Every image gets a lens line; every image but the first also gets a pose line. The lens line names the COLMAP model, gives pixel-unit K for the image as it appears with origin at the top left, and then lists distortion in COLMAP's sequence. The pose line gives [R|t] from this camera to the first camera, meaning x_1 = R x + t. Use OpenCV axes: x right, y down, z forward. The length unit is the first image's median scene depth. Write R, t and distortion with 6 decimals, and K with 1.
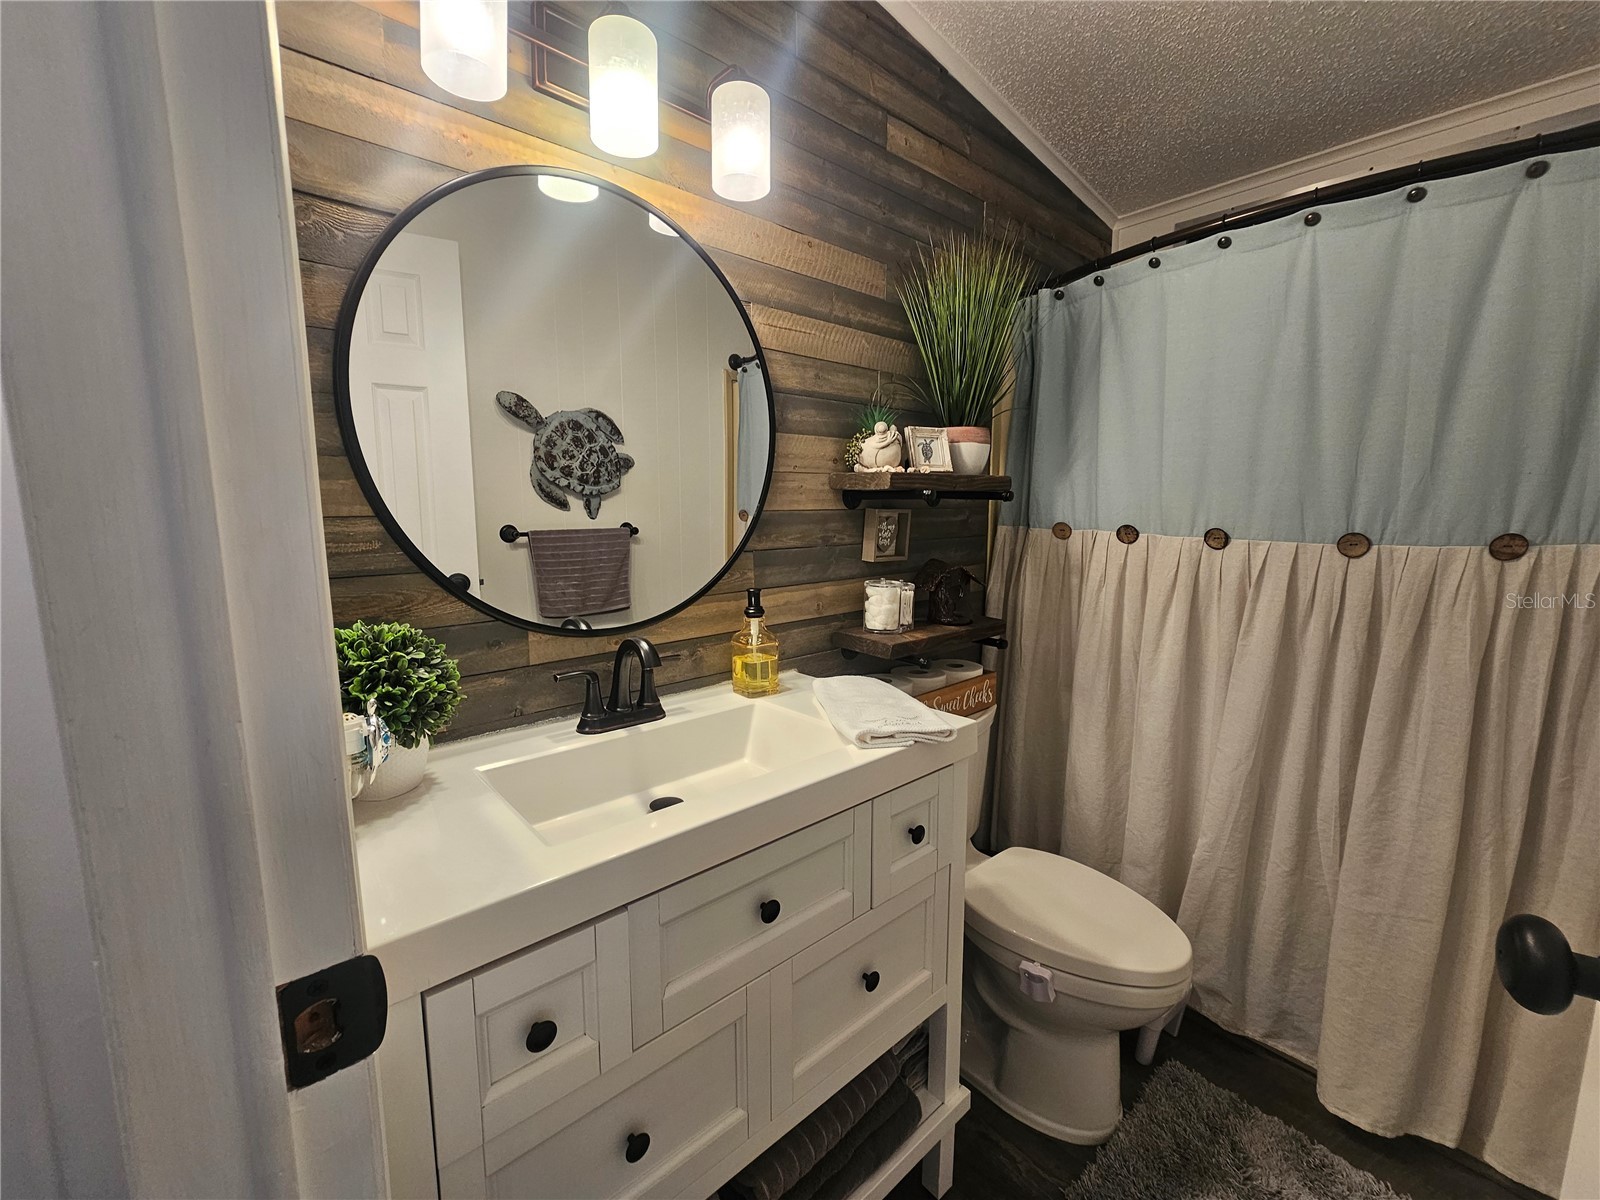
lens RADIAL K [[655.7, 0, 789.1], [0, 655.7, 595.9], [0, 0, 1]] dist [-0.001957, -0.000711]
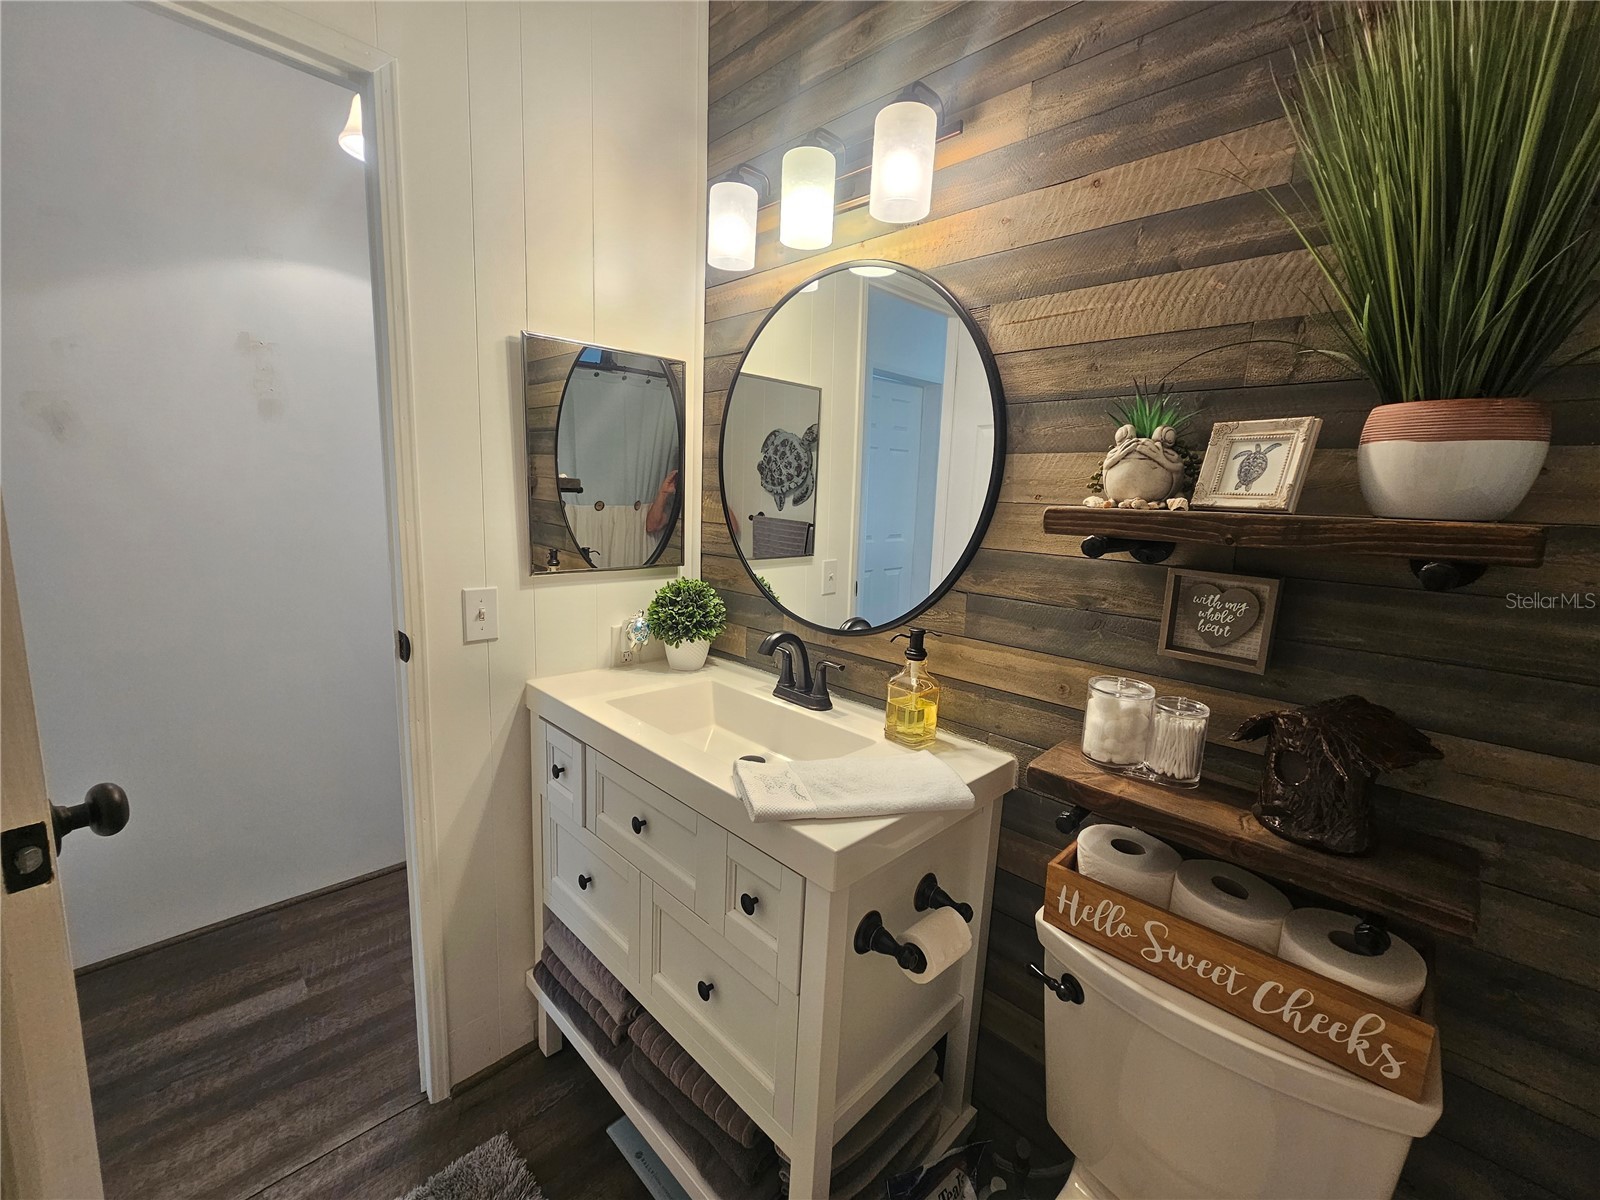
lens RADIAL K [[655.7, 0, 789.1], [0, 655.7, 595.9], [0, 0, 1]] dist [-0.001957, -0.000711]
pose [[0.066559, 0.164069, -0.984201, 0.747975], [-0.174490, 0.973102, 0.150418, -0.146327], [0.982407, 0.161721, 0.093397, 0.654689]]
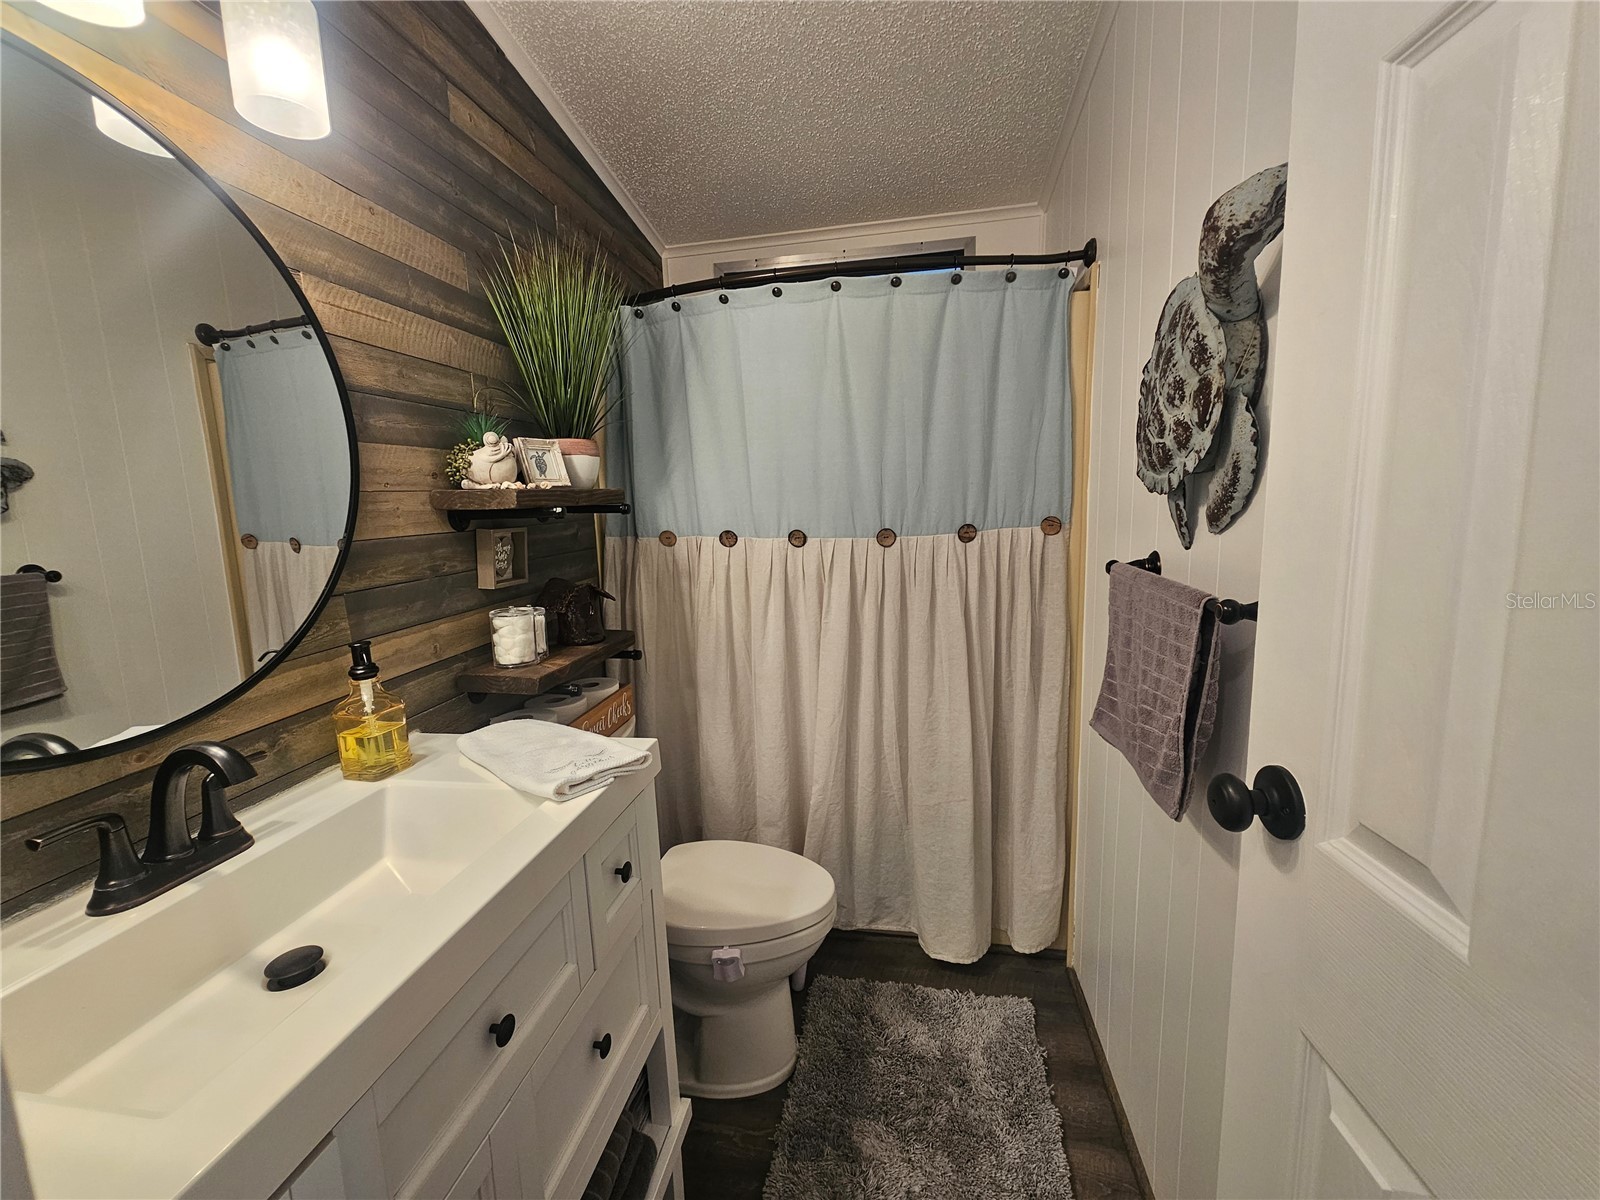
lens RADIAL K [[655.7, 0, 789.1], [0, 655.7, 595.9], [0, 0, 1]] dist [-0.001957, -0.000711]
pose [[0.783475, -0.117754, 0.610164, -0.109728], [0.119591, 0.992100, 0.037904, -0.030712], [-0.609807, 0.043273, 0.791368, 0.061084]]
